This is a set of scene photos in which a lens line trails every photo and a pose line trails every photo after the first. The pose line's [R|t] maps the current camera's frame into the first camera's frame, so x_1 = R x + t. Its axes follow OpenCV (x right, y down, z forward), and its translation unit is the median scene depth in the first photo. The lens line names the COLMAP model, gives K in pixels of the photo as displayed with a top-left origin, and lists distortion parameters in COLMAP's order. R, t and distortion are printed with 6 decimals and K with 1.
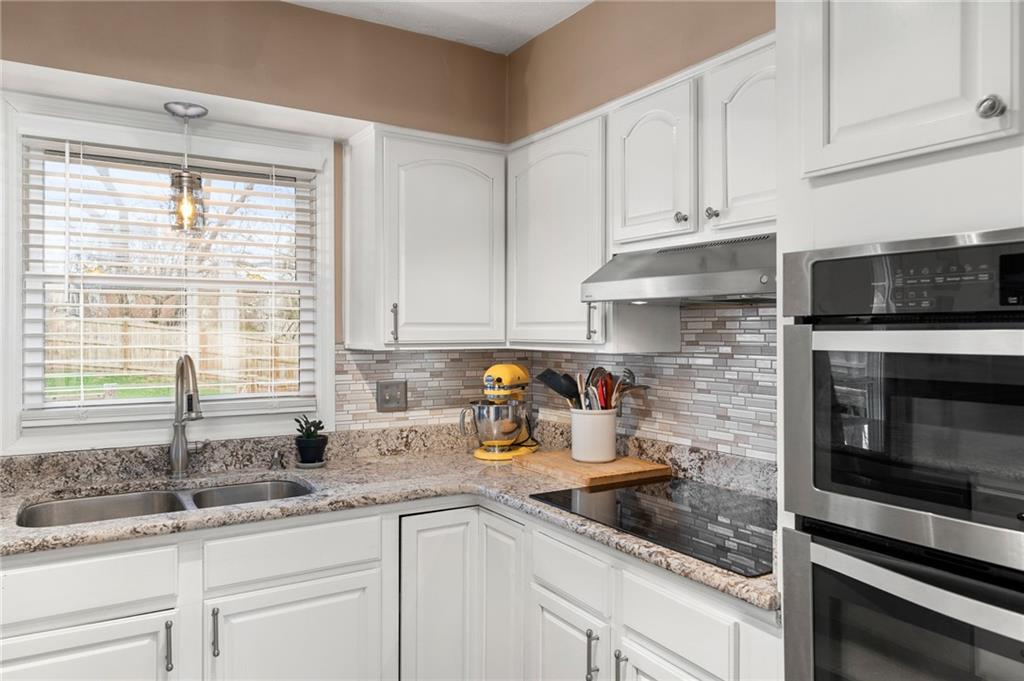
lens RADIAL K [[704.6, 0, 518.6], [0, 704.6, 336.2], [0, 0, 1]] dist [0.011898, 0.002106]
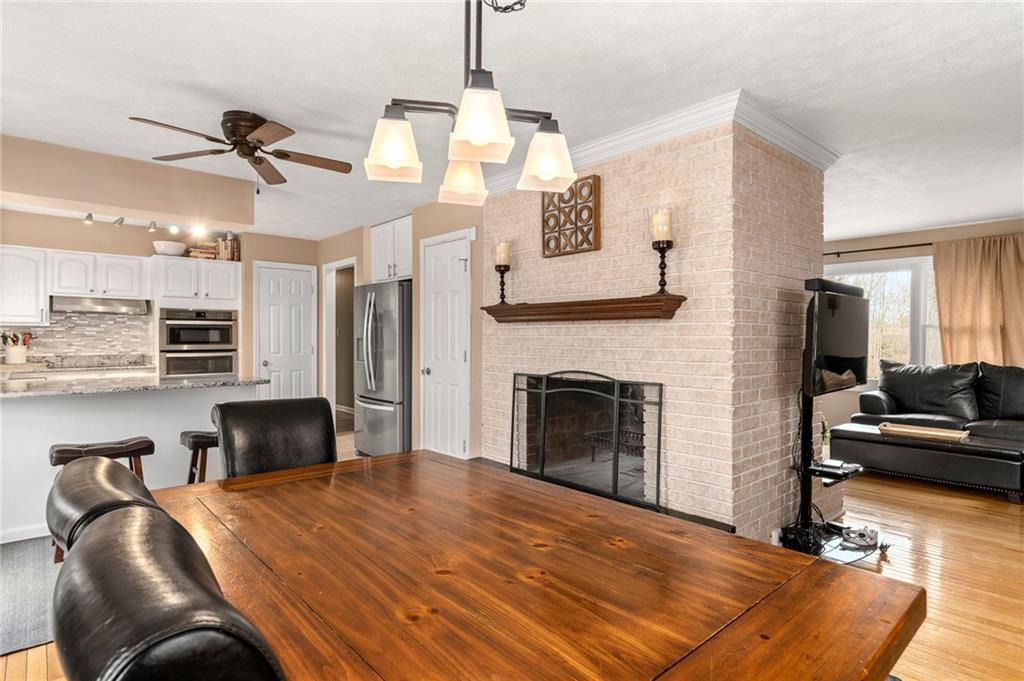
lens RADIAL K [[534.2, 0, 518.0], [0, 534.2, 341.4], [0, 0, 1]] dist [-0.003740, -0.000391]
pose [[-0.181430, -0.011353, 0.983338, -2.654454], [0.002654, 0.999924, 0.012034, 0.071250], [-0.983400, 0.004793, -0.181386, -0.672840]]
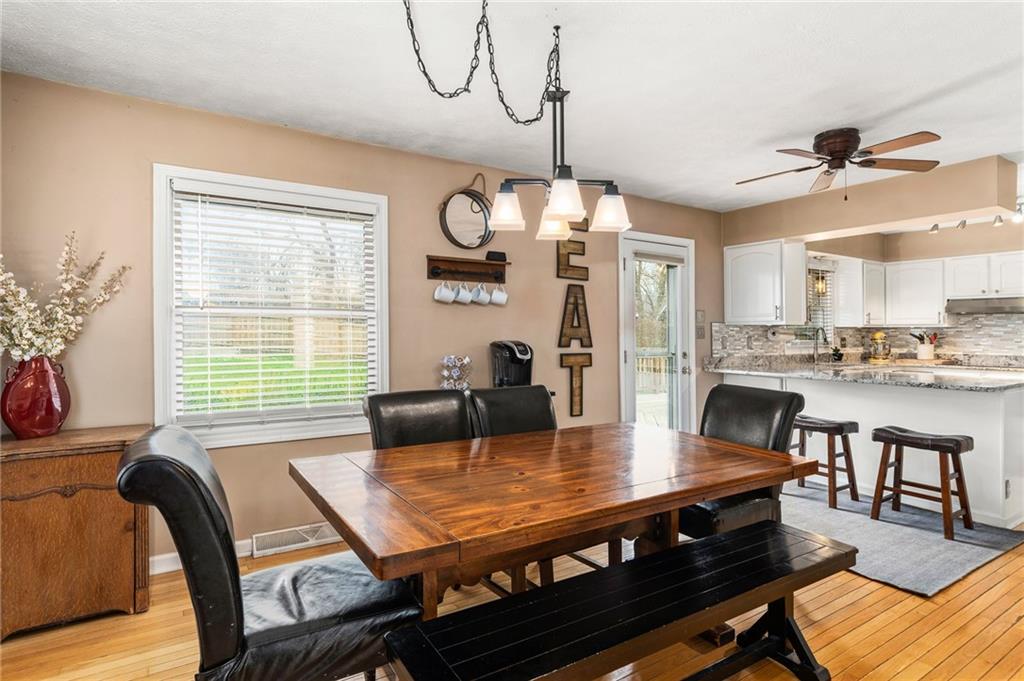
lens RADIAL K [[534.2, 0, 511.5], [0, 534.2, 332.7], [0, 0, 1]] dist [-0.003740, -0.000391]
pose [[0.999784, 0.000586, 0.020782, -2.132863], [-0.000397, 0.999958, -0.009122, 0.079289], [-0.020787, 0.009112, 0.999742, -1.656182]]
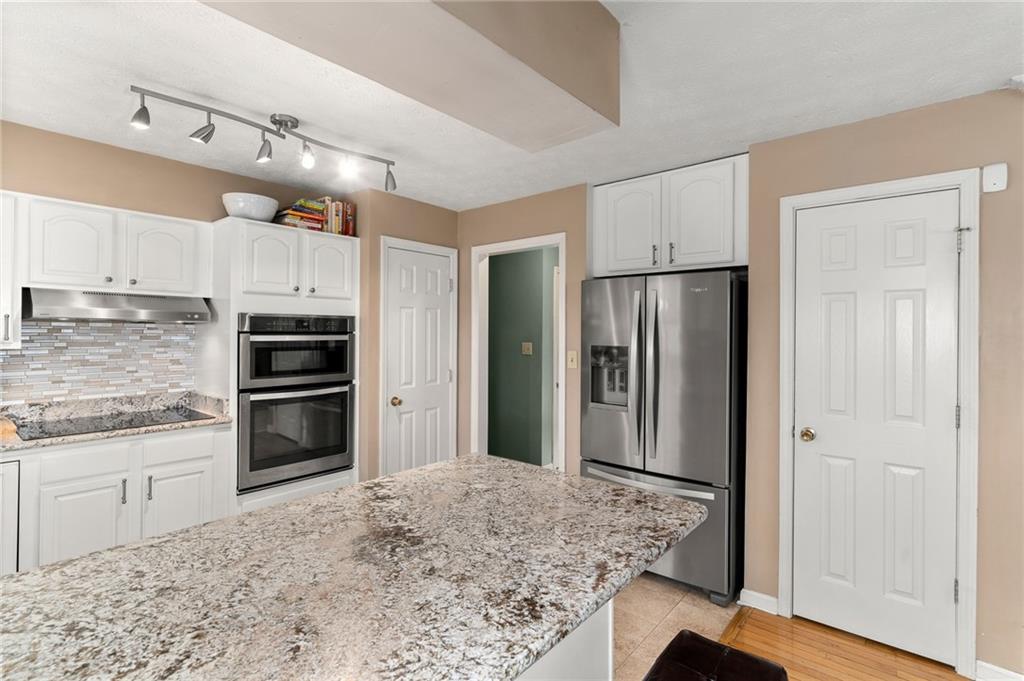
lens RADIAL K [[488.1, 0, 511.3], [0, 488.1, 333.0], [0, 0, 1]] dist [-0.001805, -0.000216]
pose [[-0.314350, -0.003018, 0.949302, -1.261959], [-0.000350, 0.999995, 0.003064, -0.014908], [-0.949307, 0.000631, -0.314350, 0.289287]]
